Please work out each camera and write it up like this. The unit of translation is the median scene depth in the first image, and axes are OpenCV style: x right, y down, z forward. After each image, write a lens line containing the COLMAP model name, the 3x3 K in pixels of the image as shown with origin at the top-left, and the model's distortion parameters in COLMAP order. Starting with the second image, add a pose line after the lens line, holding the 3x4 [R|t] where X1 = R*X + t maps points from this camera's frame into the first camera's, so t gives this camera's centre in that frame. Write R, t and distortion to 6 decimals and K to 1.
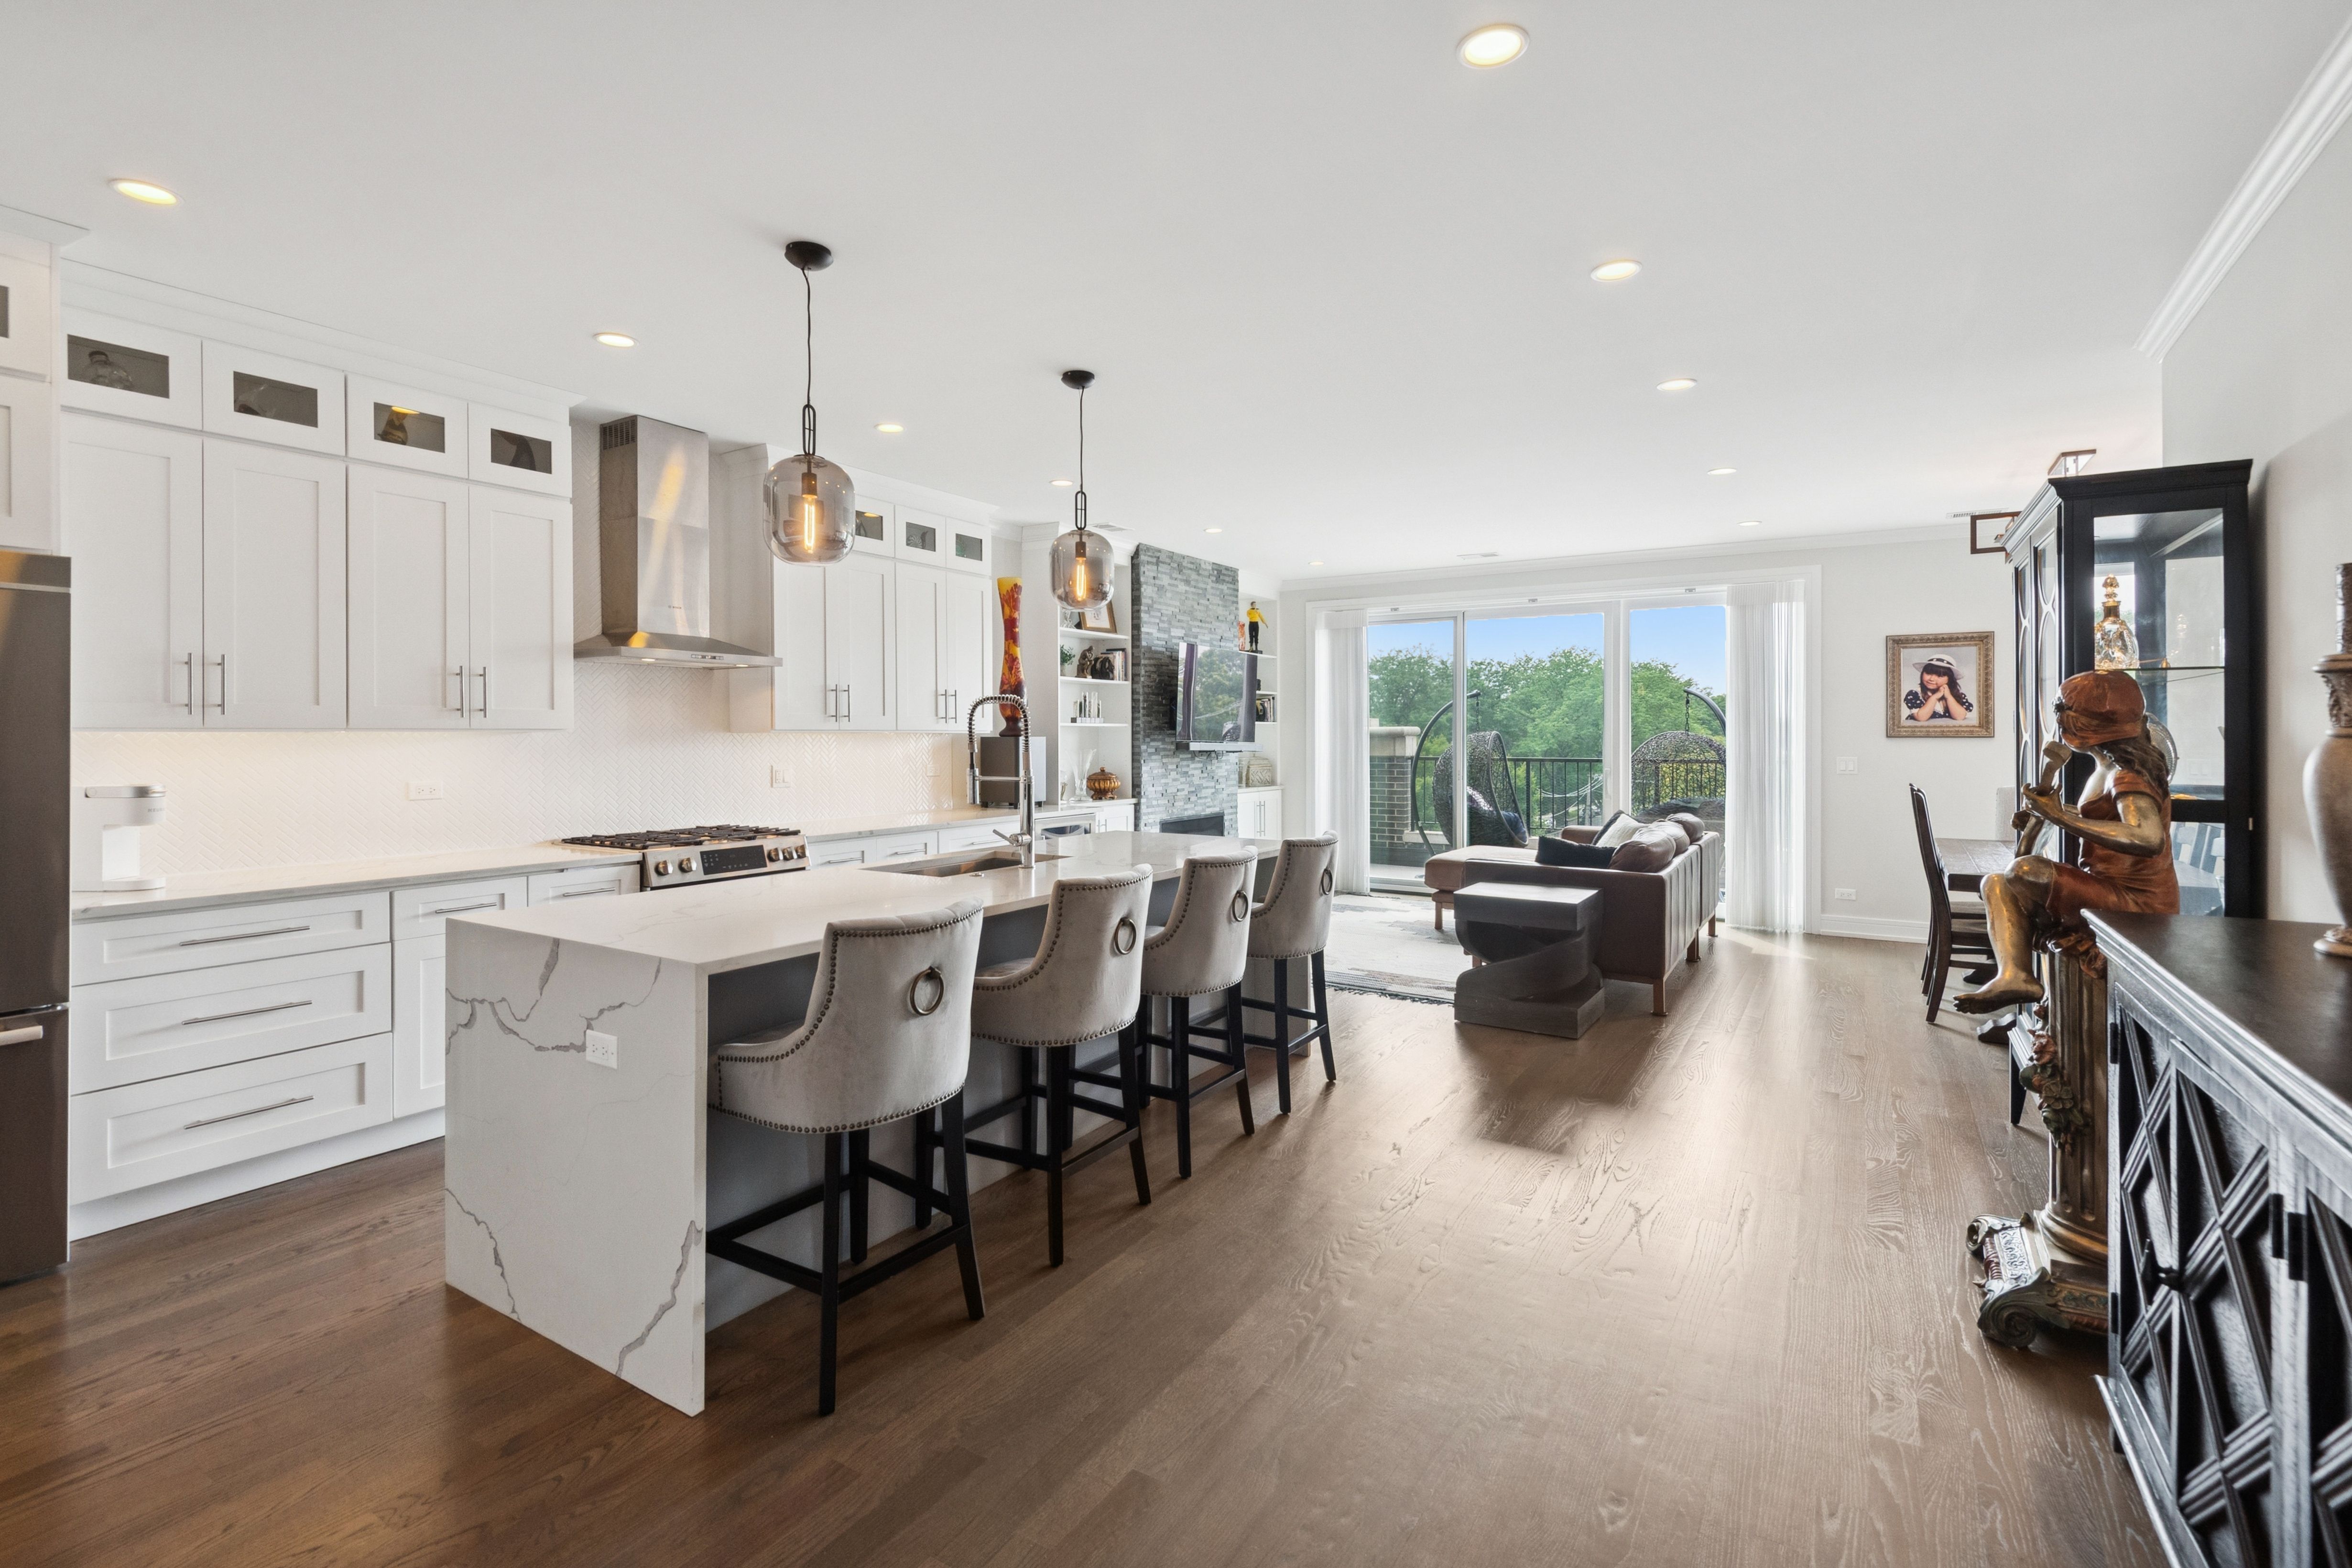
lens RADIAL K [[1084.4, 0, 1164.7], [0, 1084.4, 716.8], [0, 0, 1]] dist [0.034578, -0.034133]
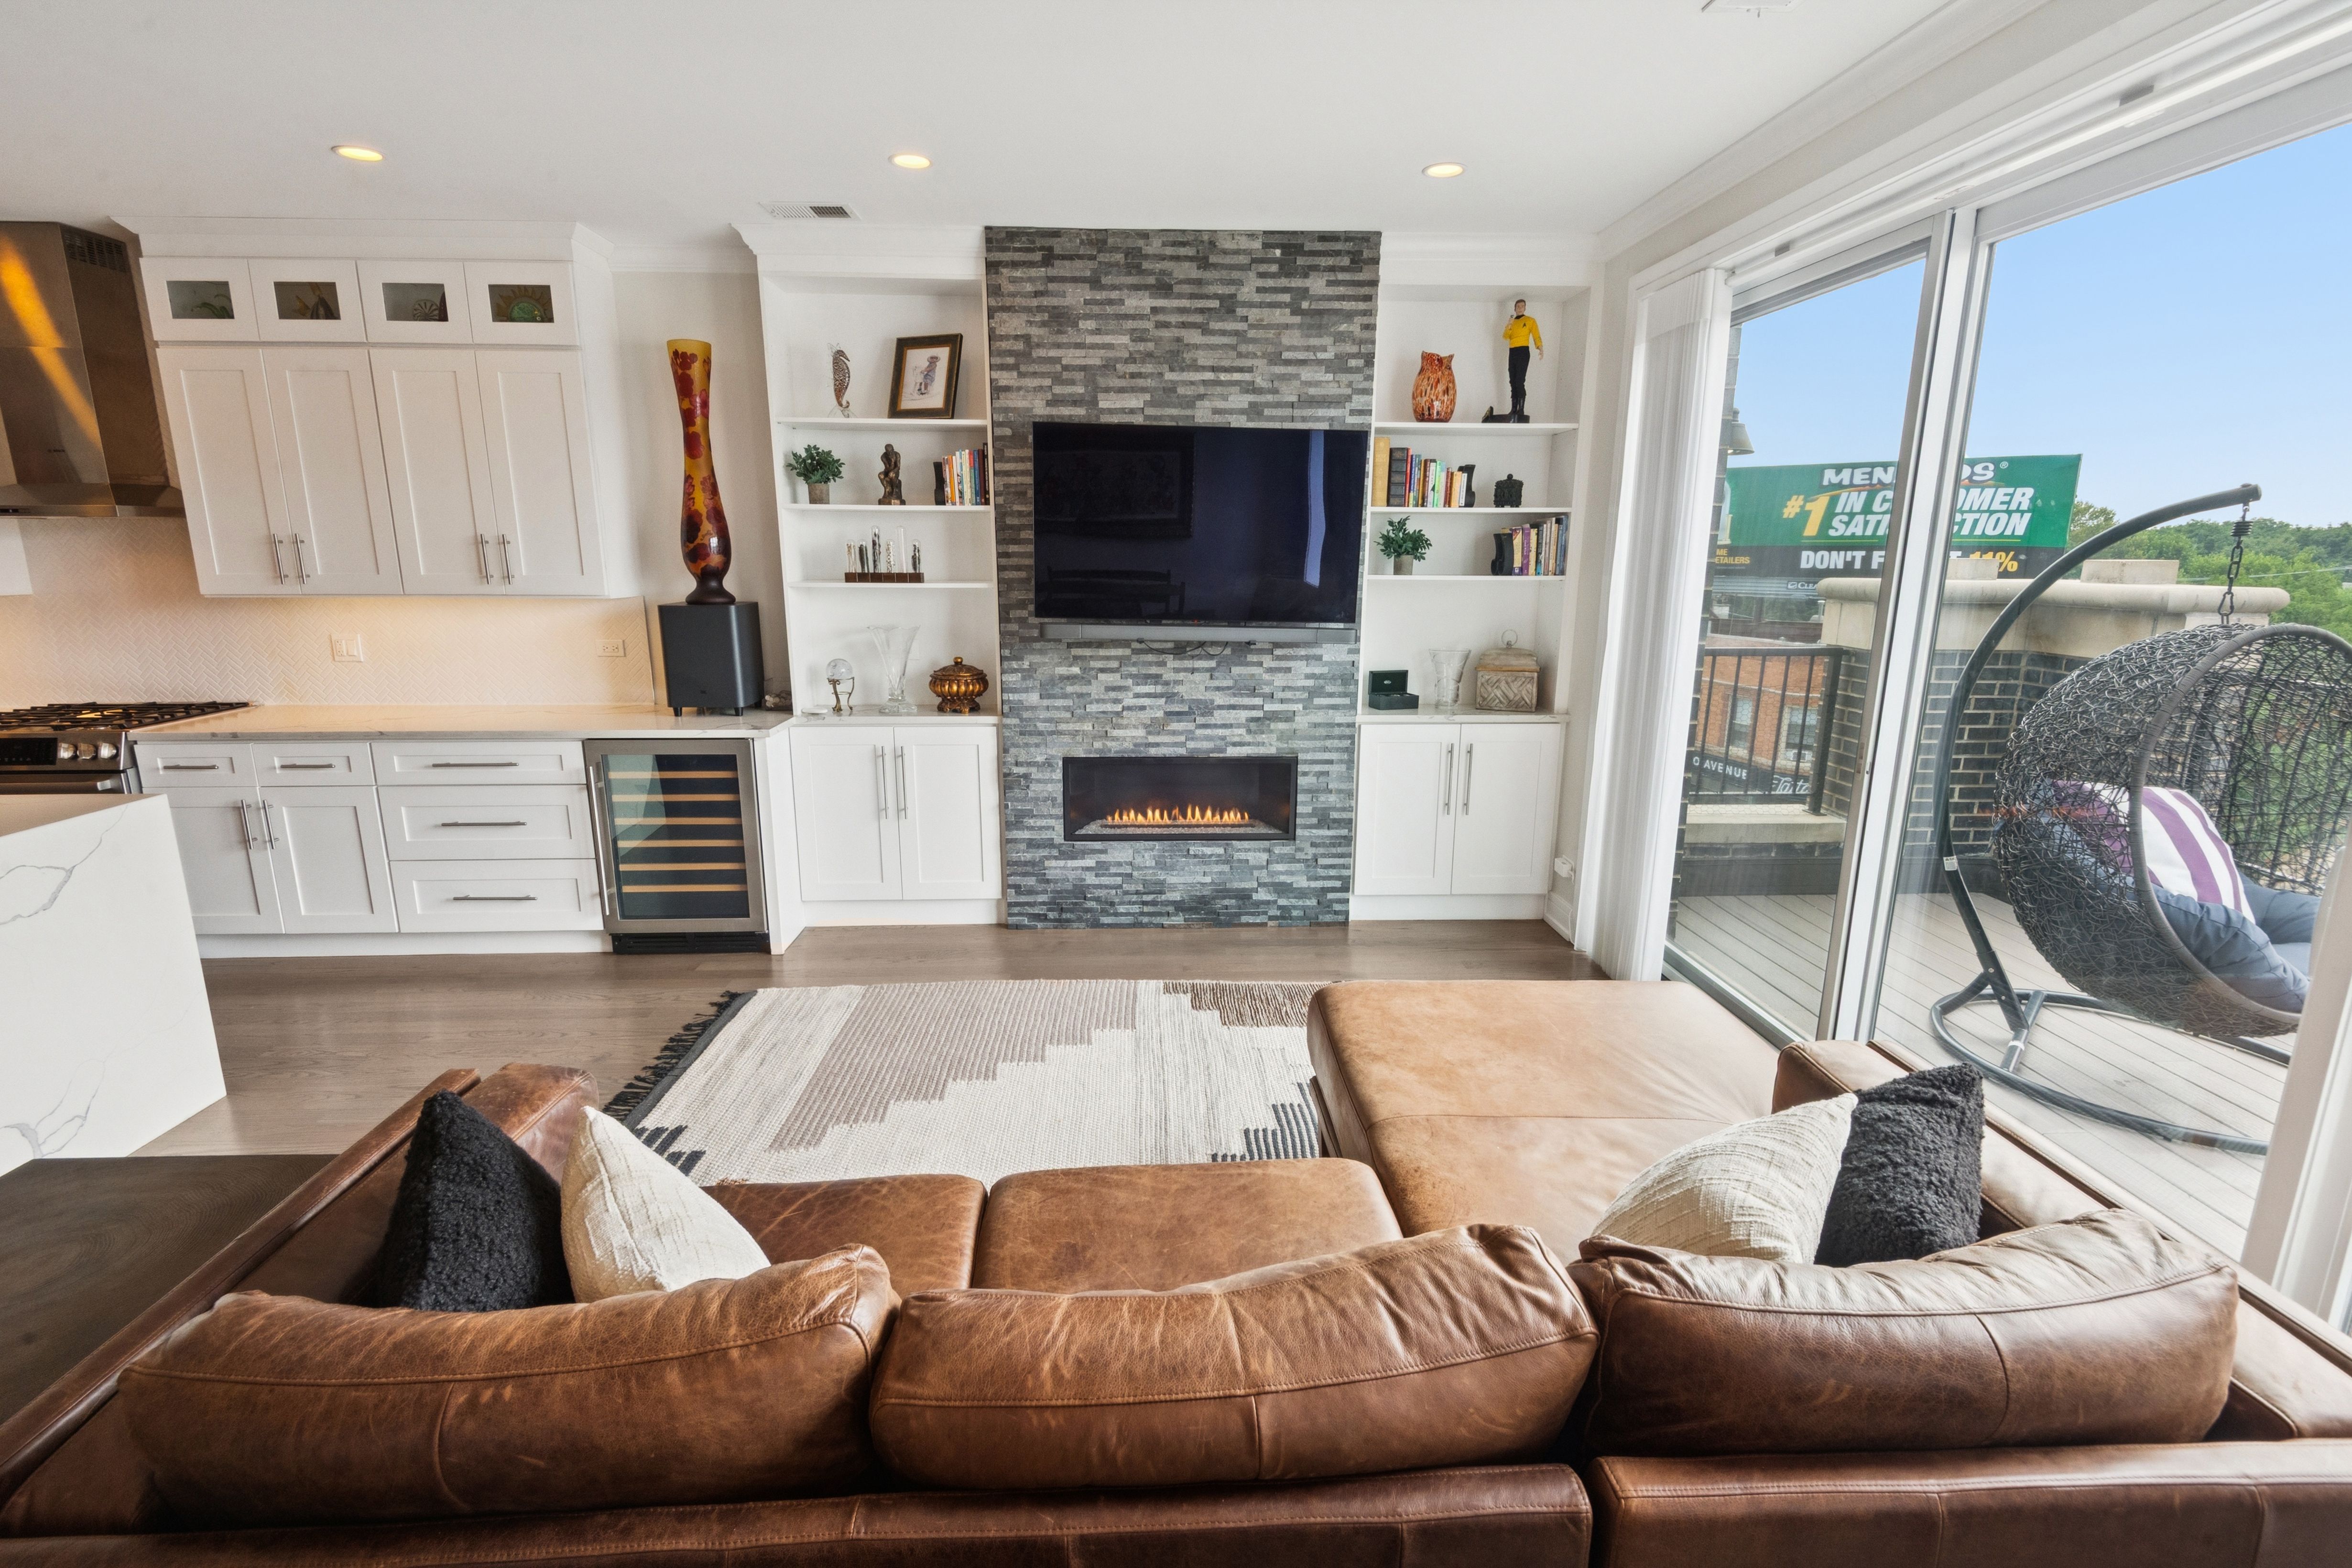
lens RADIAL K [[1066.6, 0, 1161.6], [0, 1066.6, 782.2], [0, 0, 1]] dist [0.042071, -0.031994]
pose [[0.564400, 0.180717, -0.805477, 0.487631], [0.009115, 0.974319, 0.224986, -0.017248], [0.825451, -0.134325, 0.548259, 0.758330]]
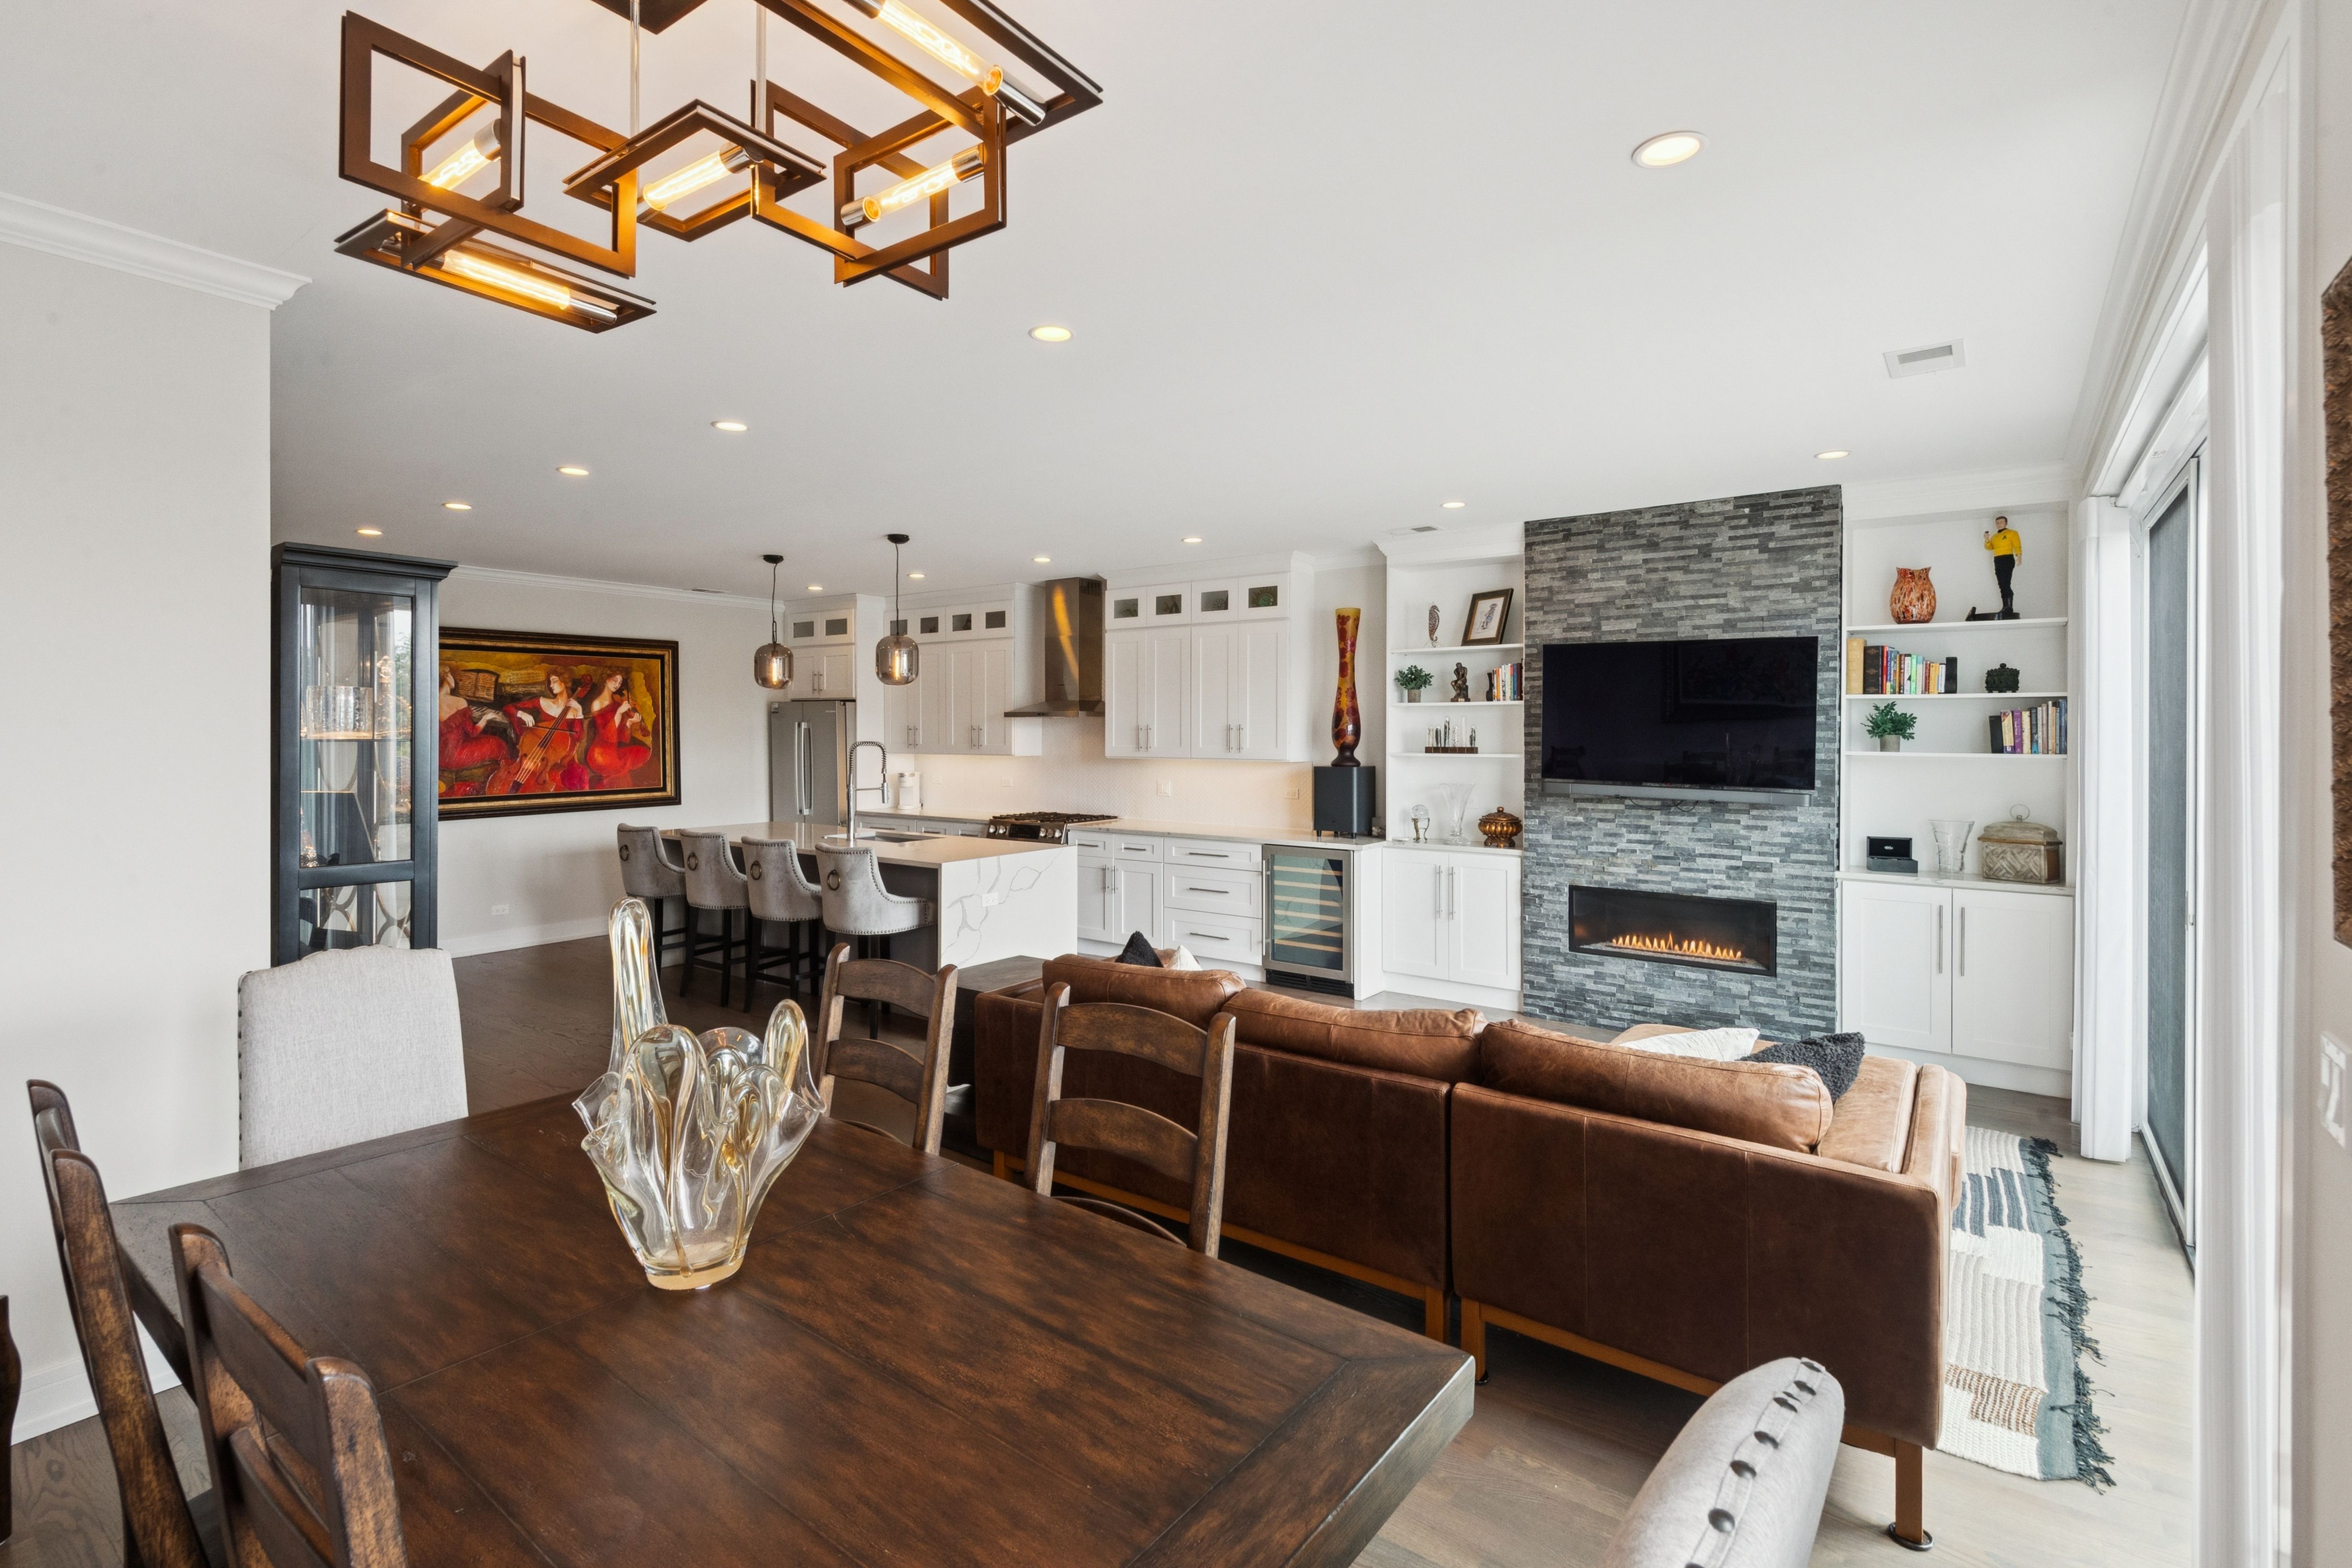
lens RADIAL K [[1057.2, 0, 1170.8], [0, 1057.2, 744.5], [0, 0, 1]] dist [0.031720, -0.031186]
pose [[-0.074408, 0.013528, -0.997136, 0.759298], [0.015324, 0.999805, 0.012421, -0.014457], [0.997110, -0.014356, -0.074601, 0.807678]]
